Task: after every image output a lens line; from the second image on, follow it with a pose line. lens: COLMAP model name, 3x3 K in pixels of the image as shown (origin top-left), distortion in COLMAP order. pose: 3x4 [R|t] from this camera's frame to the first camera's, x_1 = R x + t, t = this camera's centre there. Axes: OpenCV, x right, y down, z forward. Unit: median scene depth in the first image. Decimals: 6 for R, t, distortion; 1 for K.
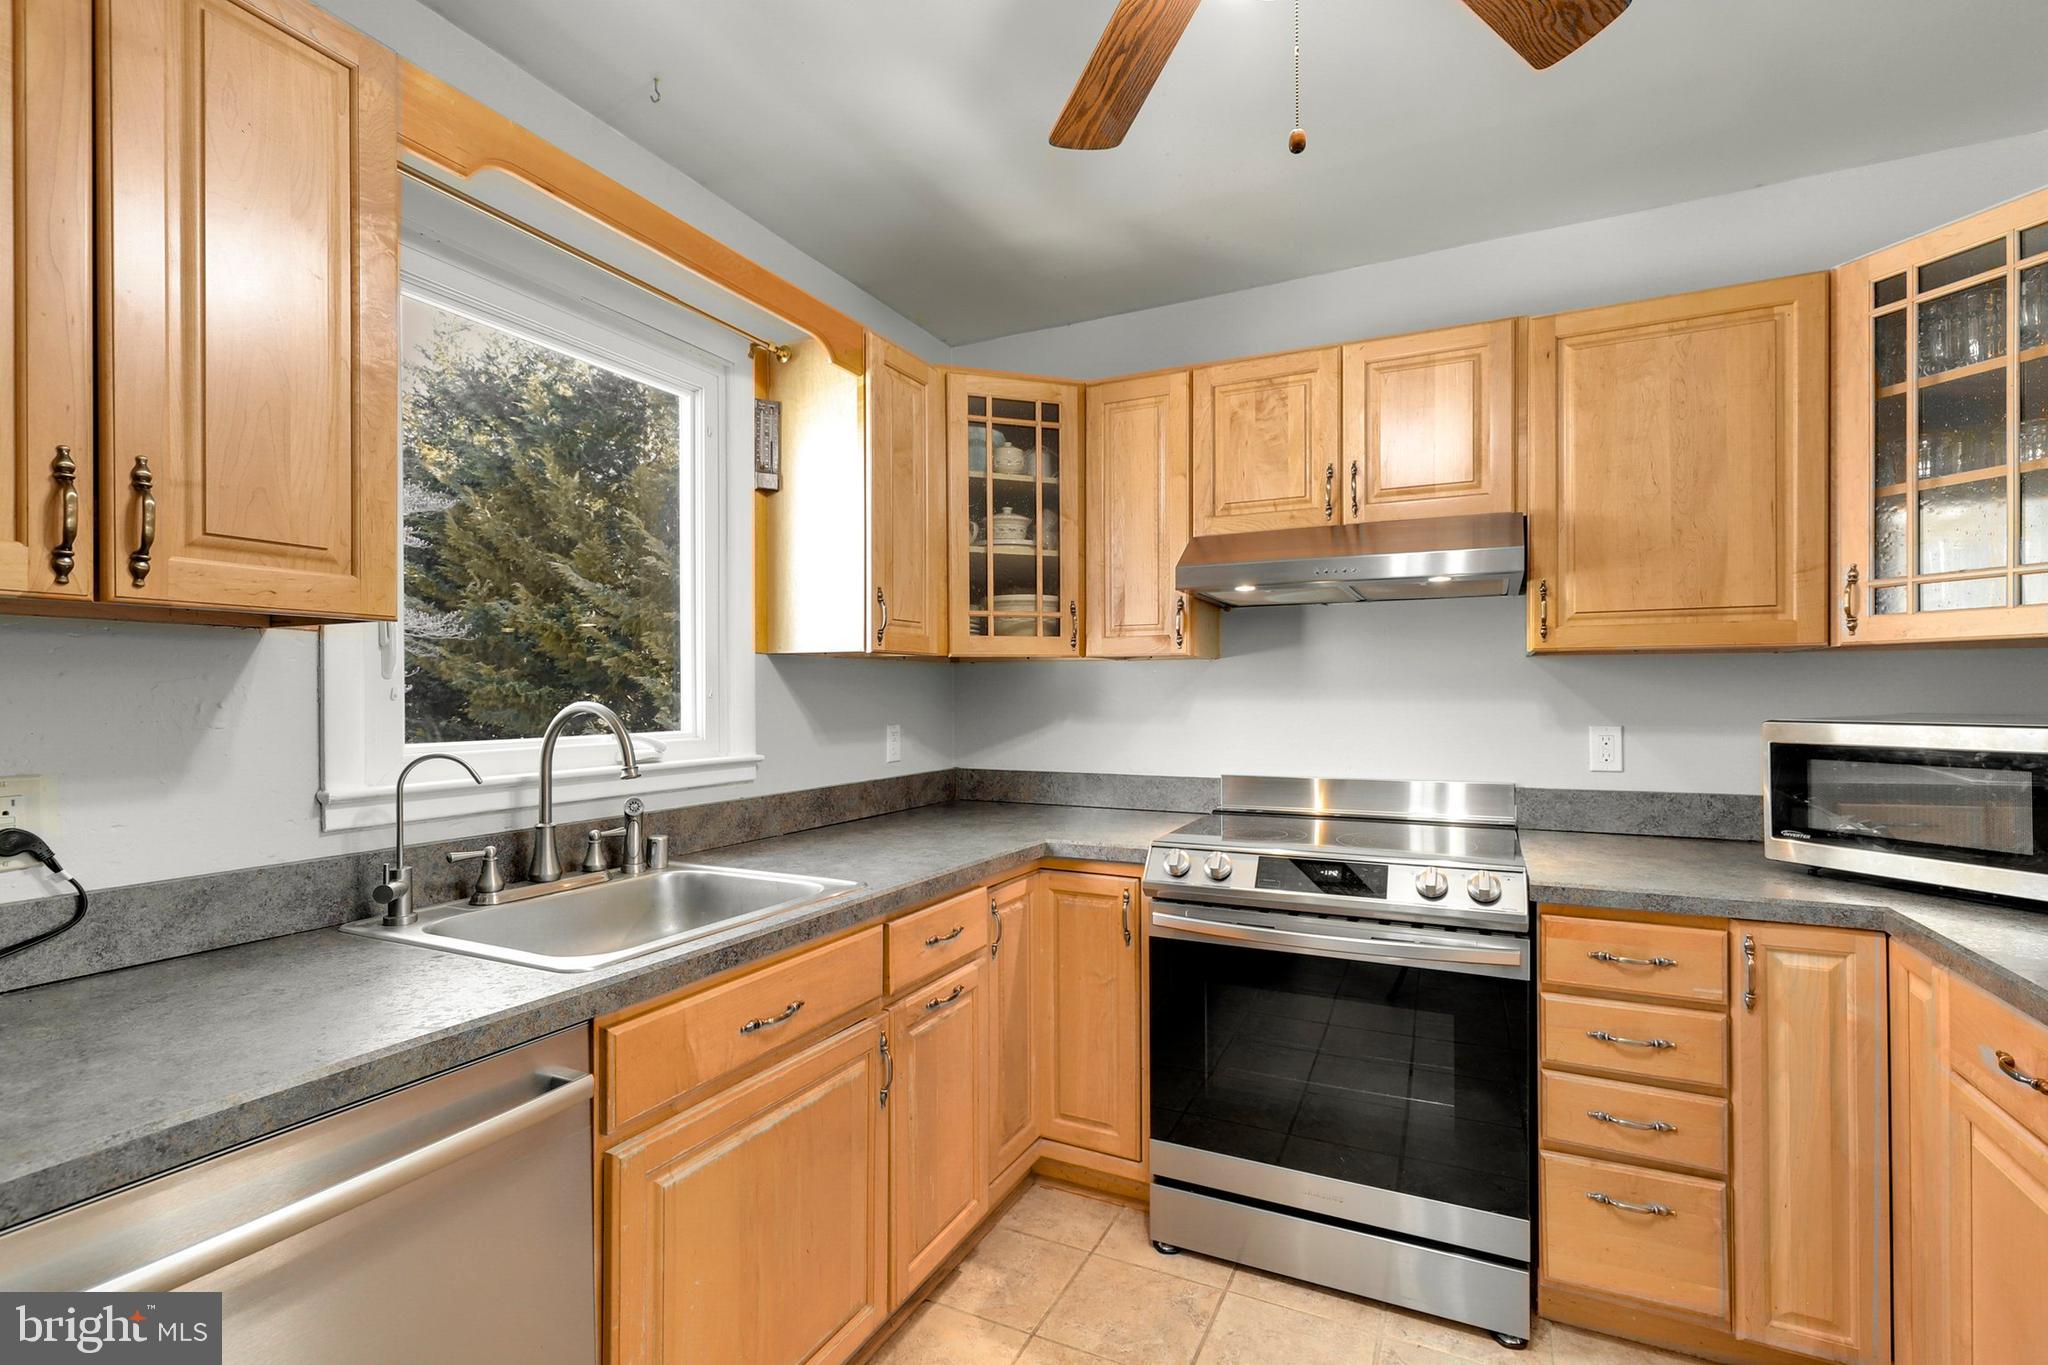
lens RADIAL K [[924.5, 0, 1024.2], [0, 924.5, 693.2], [0, 0, 1]] dist [0.003199, 0.000130]
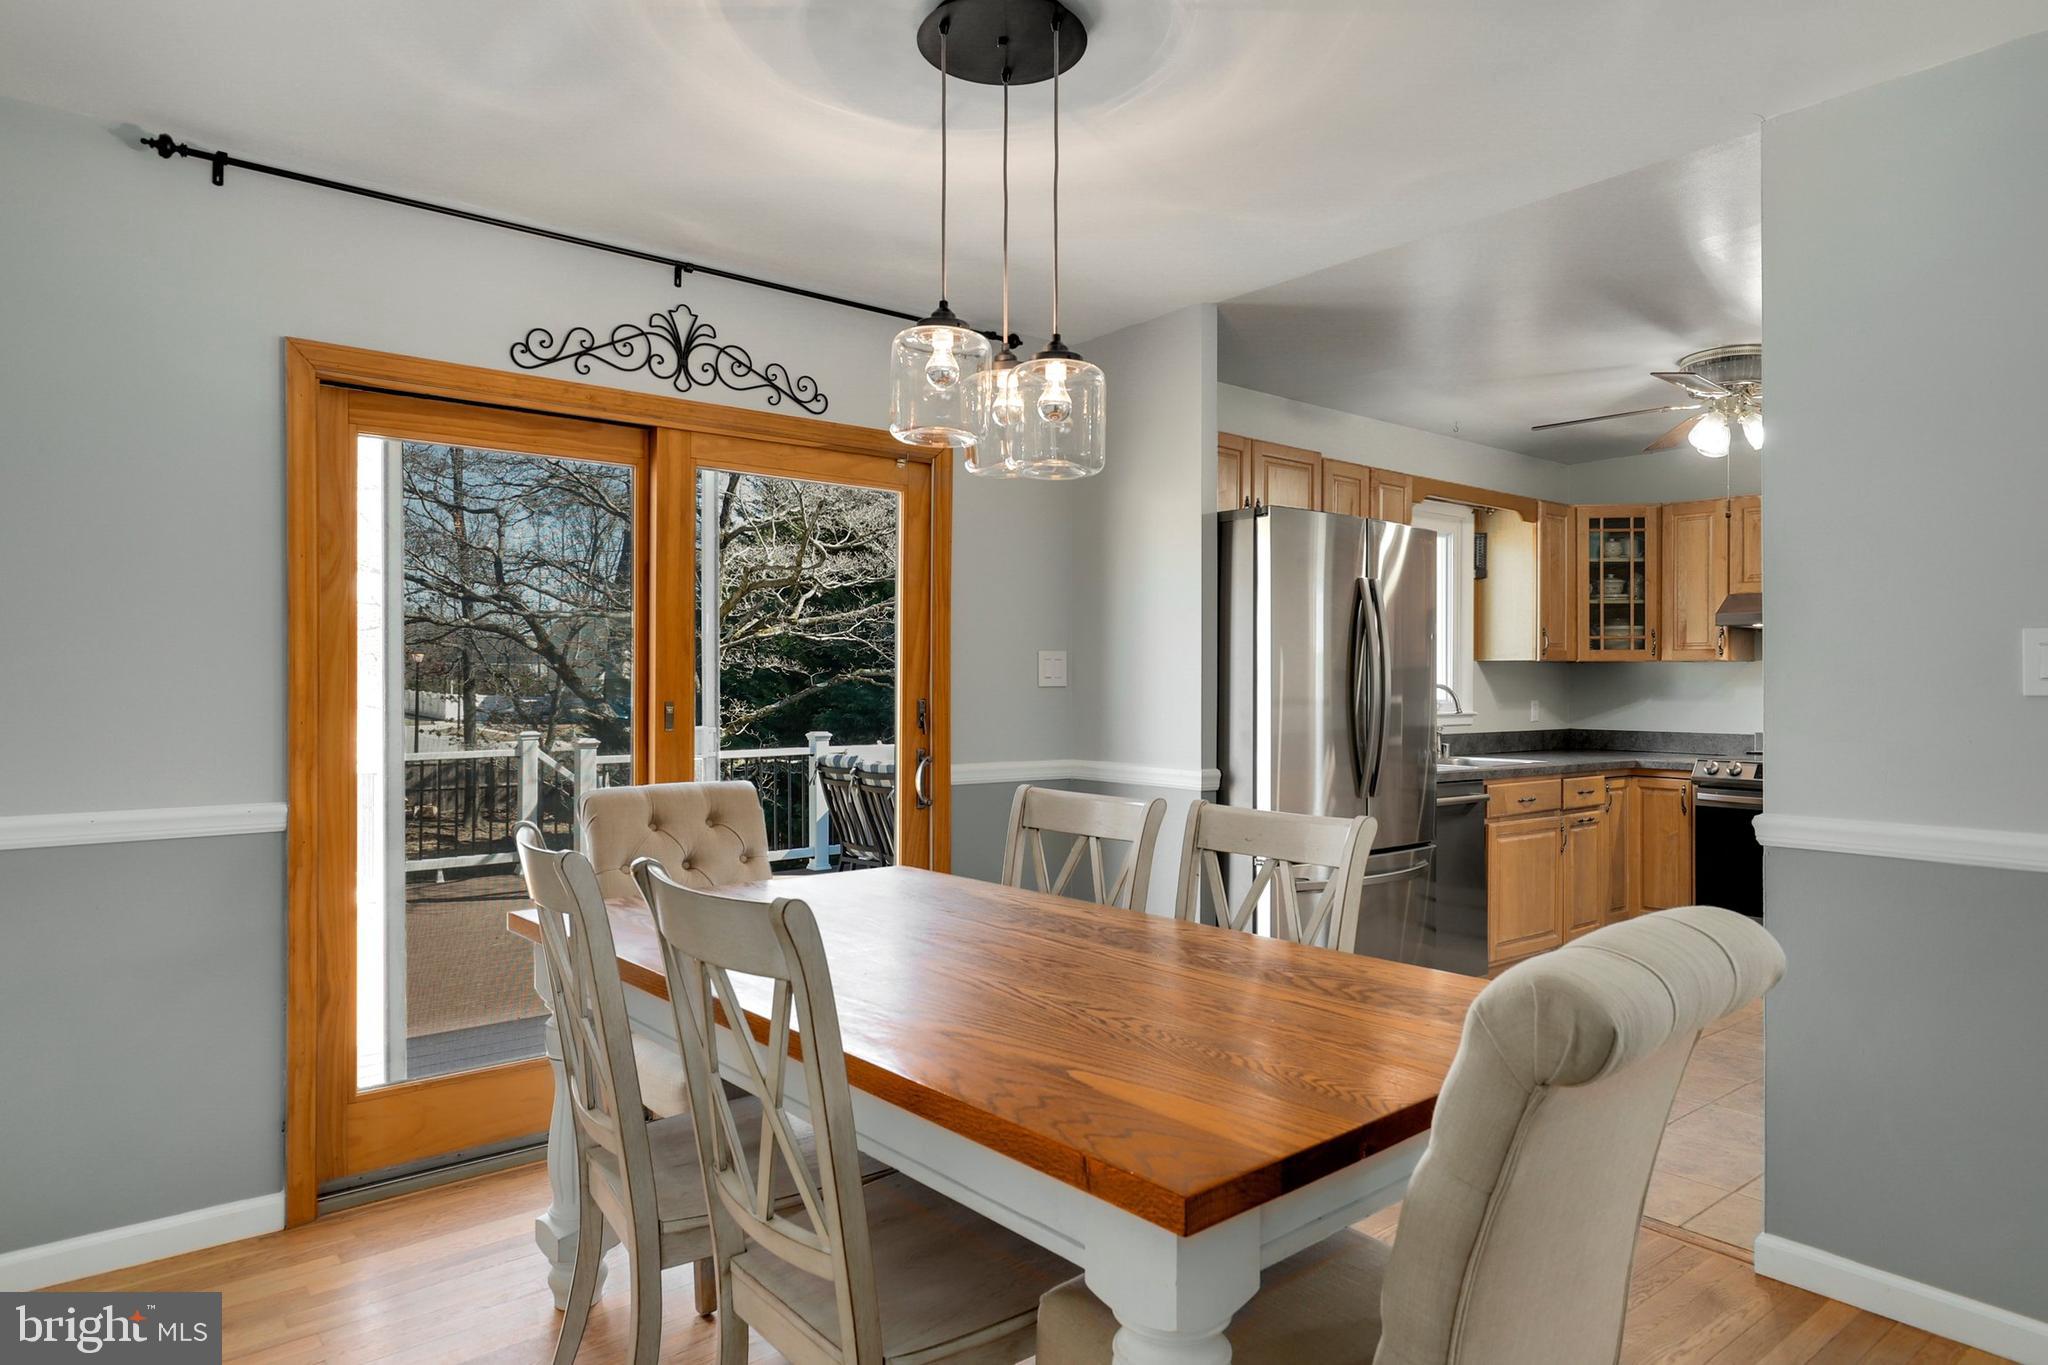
lens RADIAL K [[1183.2, 0, 1024.0], [0, 1183.2, 682.5], [0, 0, 1]] dist [-0.005591, -0.001217]
pose [[0.906446, 0.005747, -0.422282, -0.102999], [-0.005552, 0.999983, 0.001691, 0.005168], [0.422284, 0.000811, 0.906463, -1.923247]]
